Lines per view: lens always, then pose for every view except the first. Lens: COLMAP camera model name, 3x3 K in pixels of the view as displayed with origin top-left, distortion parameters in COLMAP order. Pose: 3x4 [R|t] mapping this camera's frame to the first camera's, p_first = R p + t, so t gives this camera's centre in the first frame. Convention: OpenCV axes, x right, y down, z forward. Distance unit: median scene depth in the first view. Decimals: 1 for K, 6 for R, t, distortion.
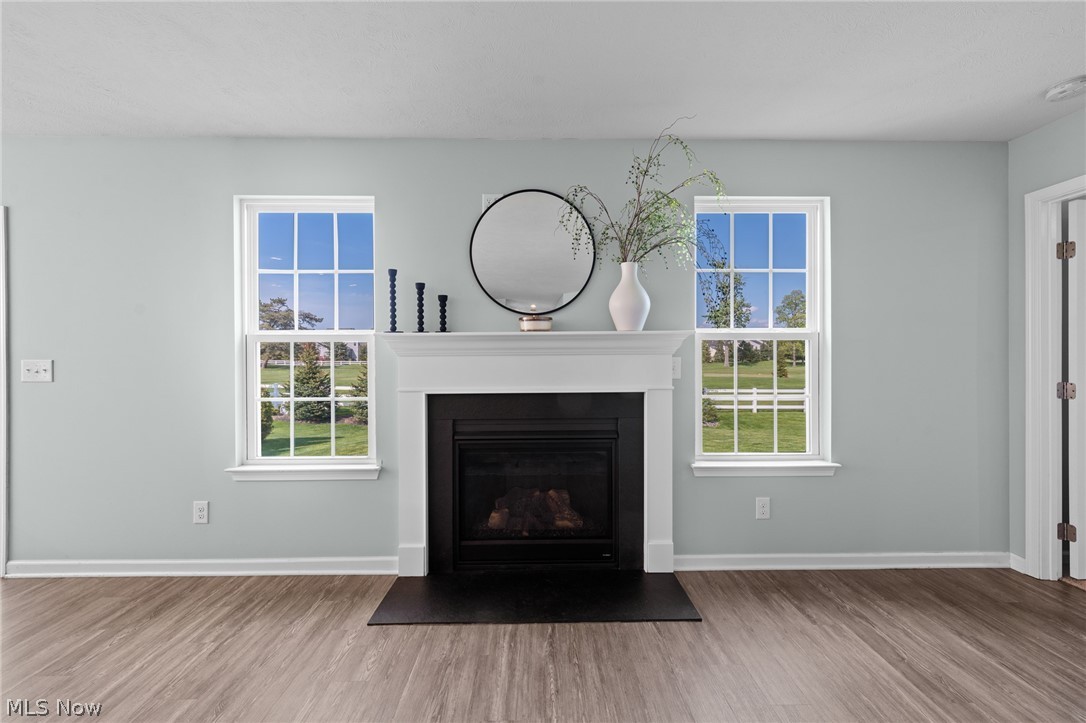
lens RADIAL K [[457.7, 0, 544.9], [0, 457.7, 357.2], [0, 0, 1]] dist [-0.000048, -0.000087]
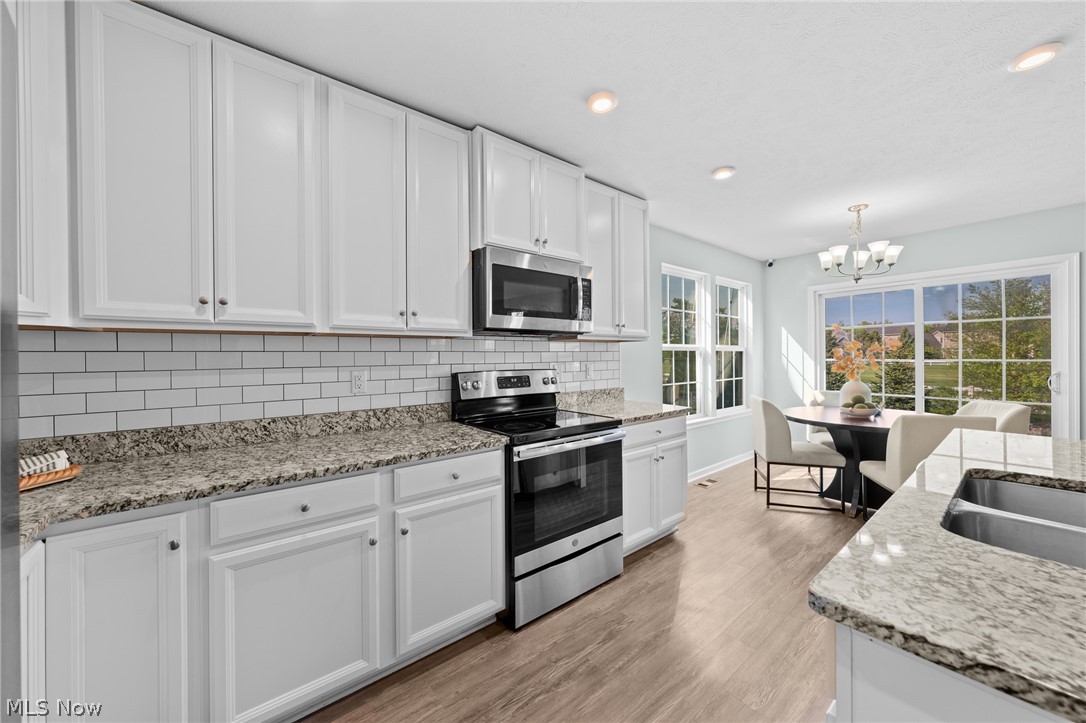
lens RADIAL K [[391.0, 0, 544.1], [0, 391.0, 359.8], [0, 0, 1]] dist [-0.003823, -0.000106]
pose [[0.611960, 0.000652, -0.790889, -1.251070], [0.008050, 0.999943, 0.007053, -0.012363], [0.790848, -0.010683, 0.611919, -1.105958]]
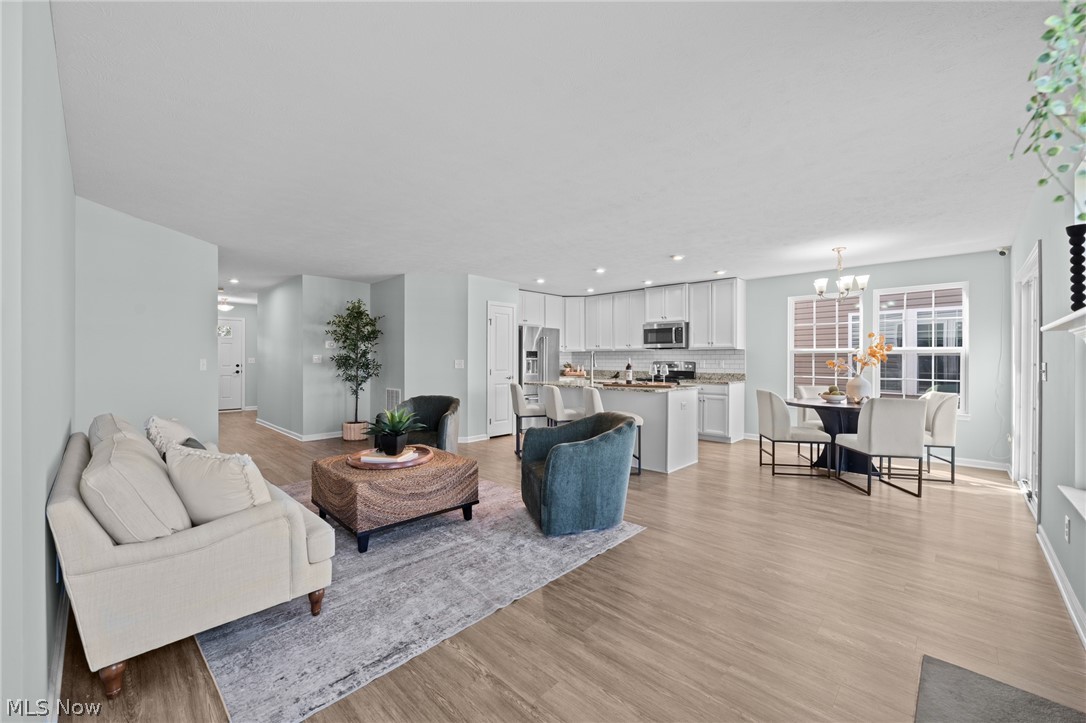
lens RADIAL K [[426.0, 0, 548.8], [0, 426.0, 361.1], [0, 0, 1]] dist [0.000364, 0.000236]
pose [[-0.701490, 0.002033, -0.712677, 0.577755], [-0.004588, 0.999962, 0.007369, -0.000519], [0.712665, 0.008439, -0.701454, 0.852680]]
